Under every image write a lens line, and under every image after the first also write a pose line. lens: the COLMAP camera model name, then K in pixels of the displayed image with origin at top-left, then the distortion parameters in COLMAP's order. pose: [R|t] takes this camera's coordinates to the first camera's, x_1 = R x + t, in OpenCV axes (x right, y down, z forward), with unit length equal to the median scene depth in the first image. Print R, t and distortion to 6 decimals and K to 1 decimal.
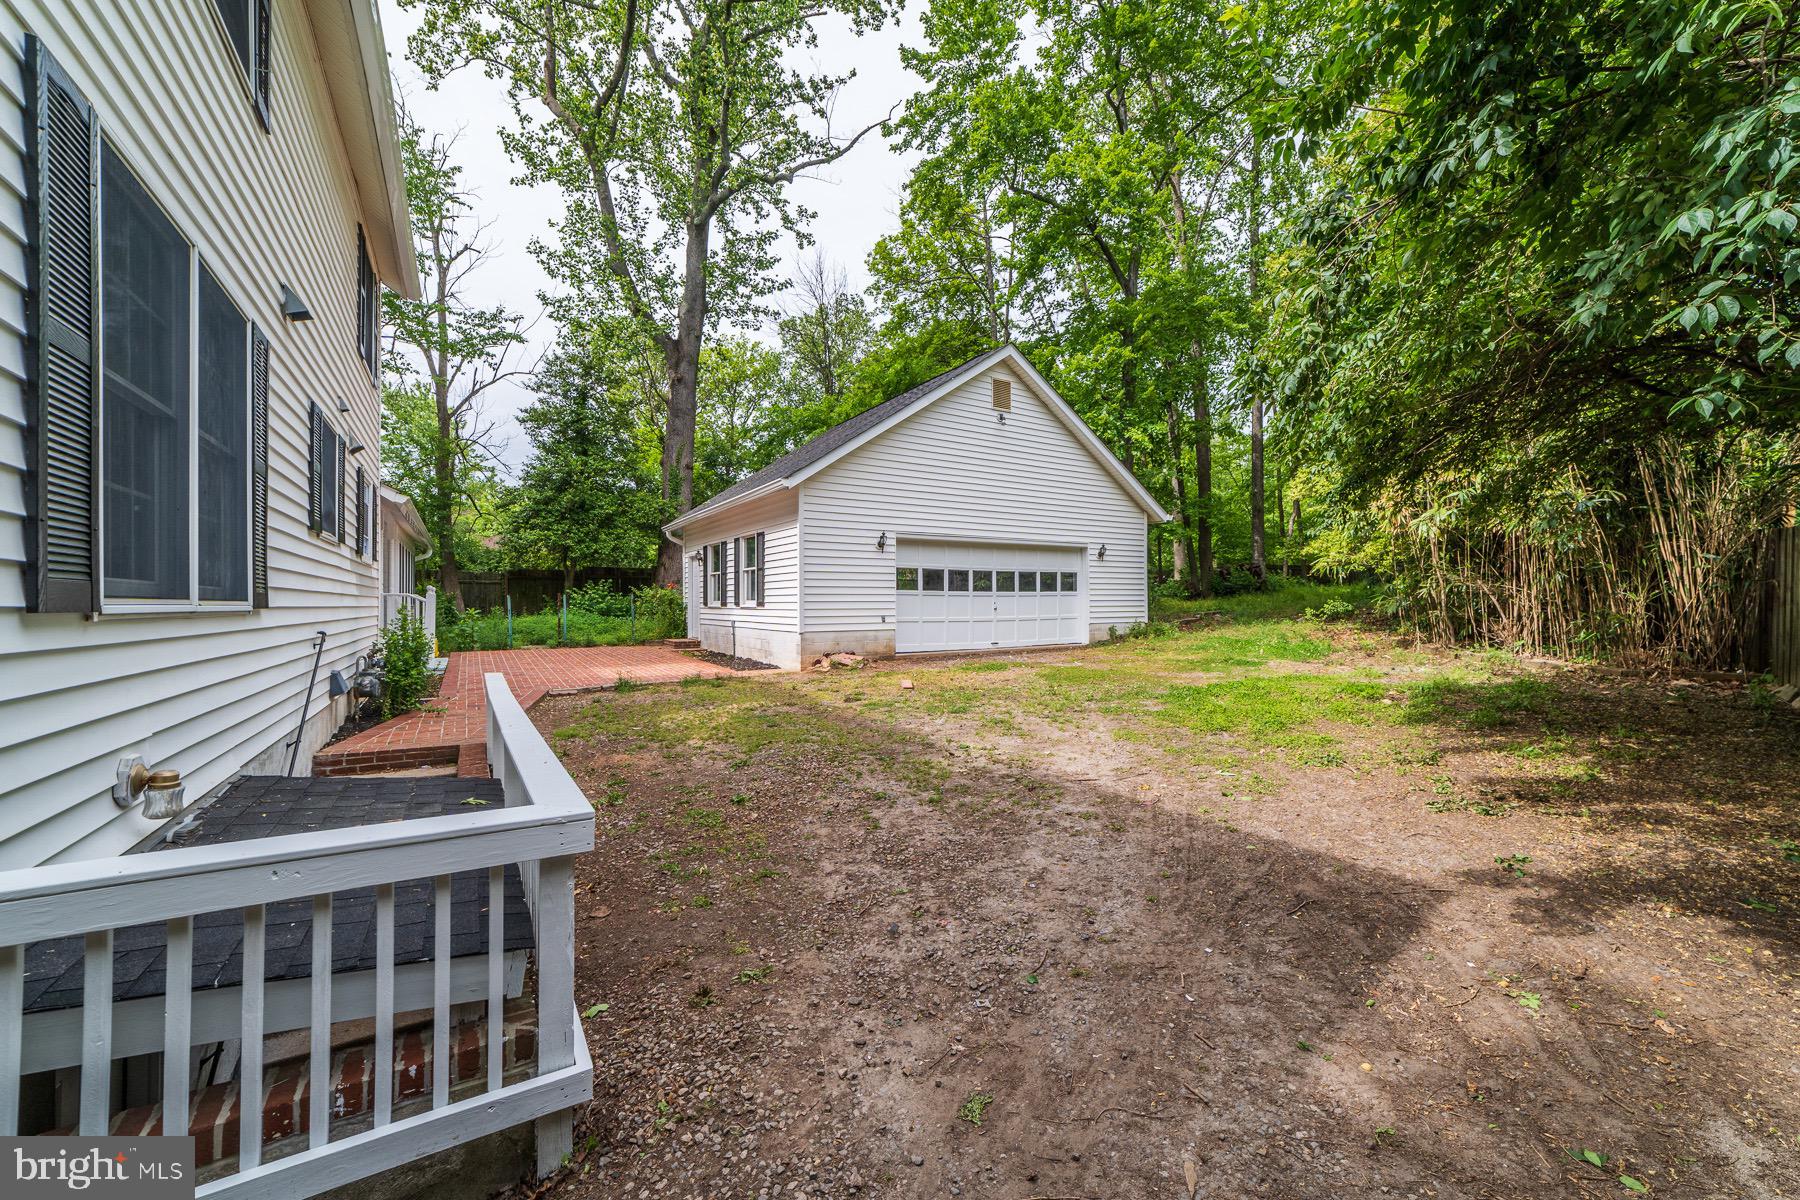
lens RADIAL K [[704.9, 0, 924.7], [0, 704.9, 599.8], [0, 0, 1]] dist [-0.012277, 0.000176]
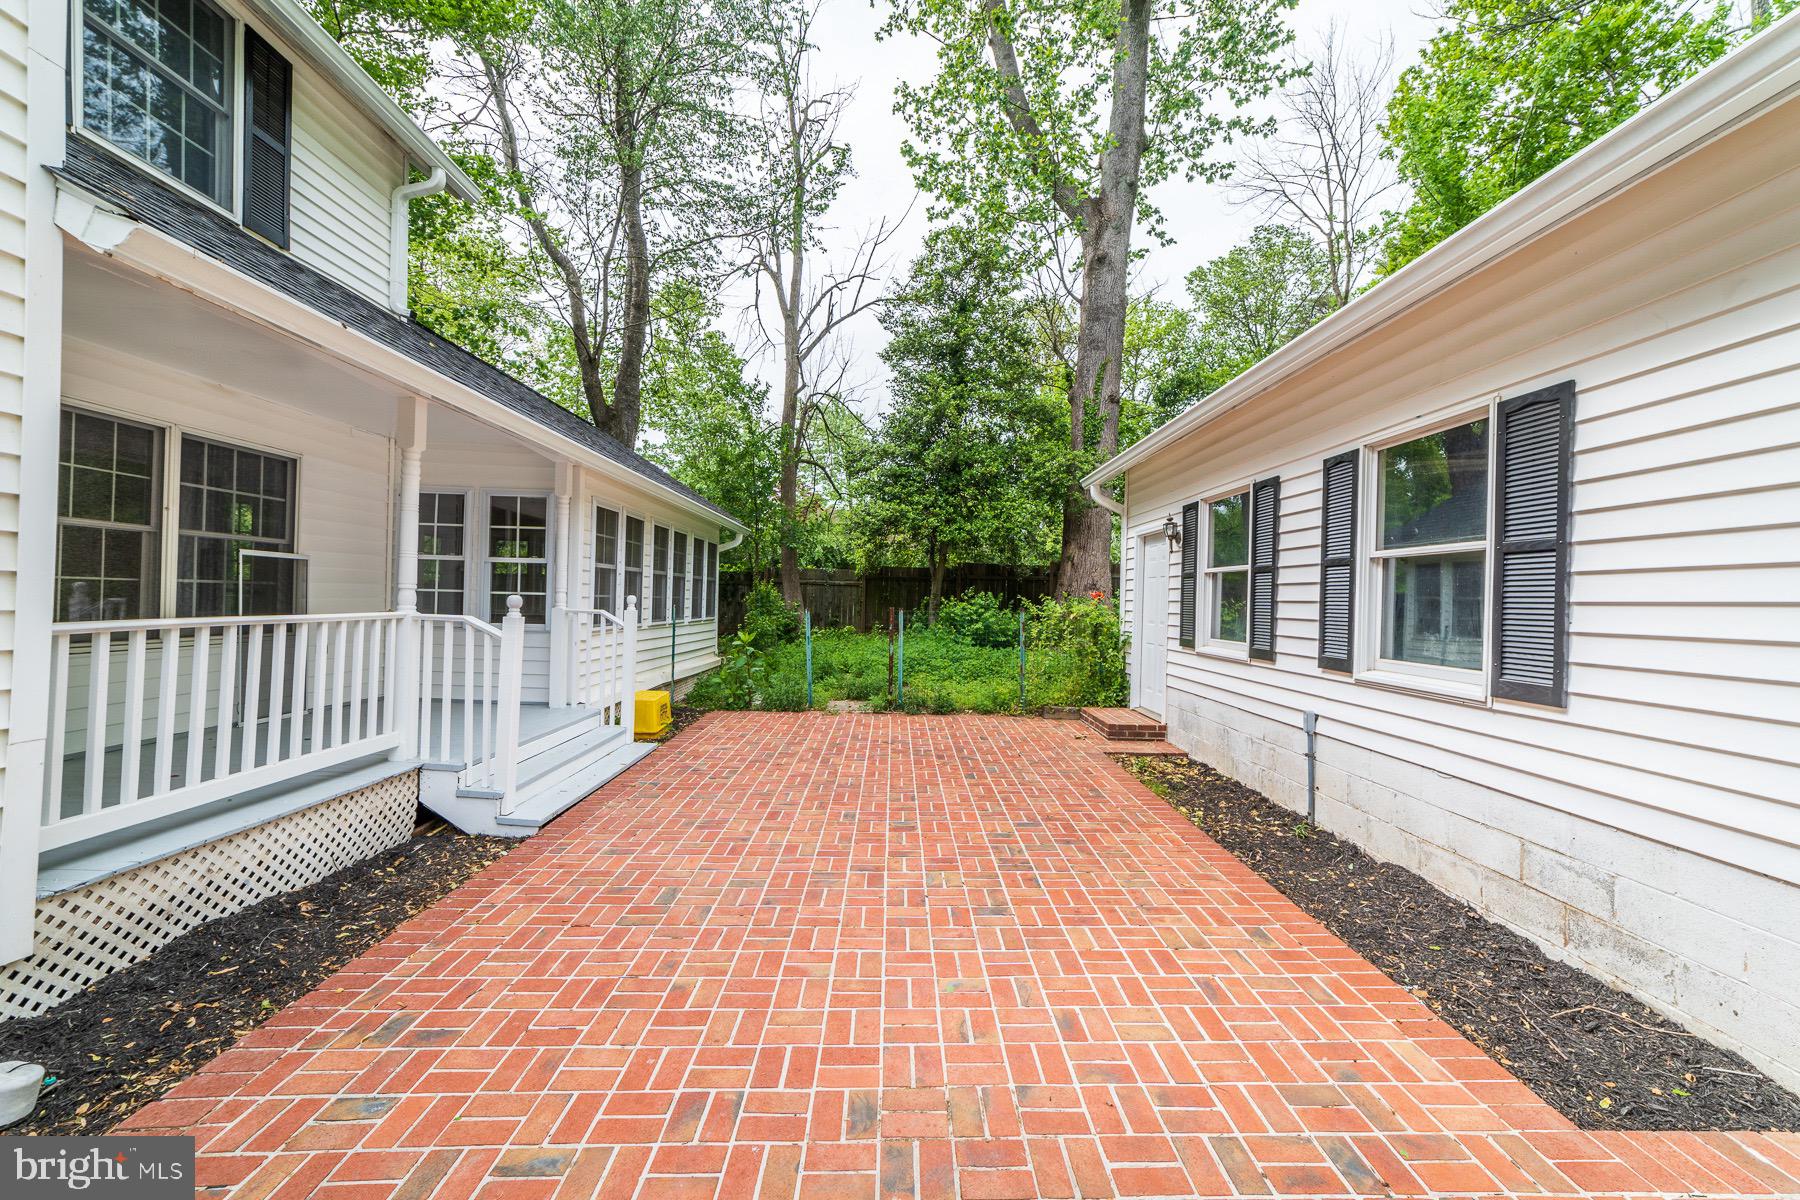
lens RADIAL K [[704.9, 0, 914.5], [0, 704.9, 595.7], [0, 0, 1]] dist [-0.012277, 0.000176]
pose [[0.853474, 0.020624, -0.520727, -0.752230], [-0.024607, 0.999697, -0.000736, -0.058550], [0.520554, 0.013442, 0.853723, 1.812316]]
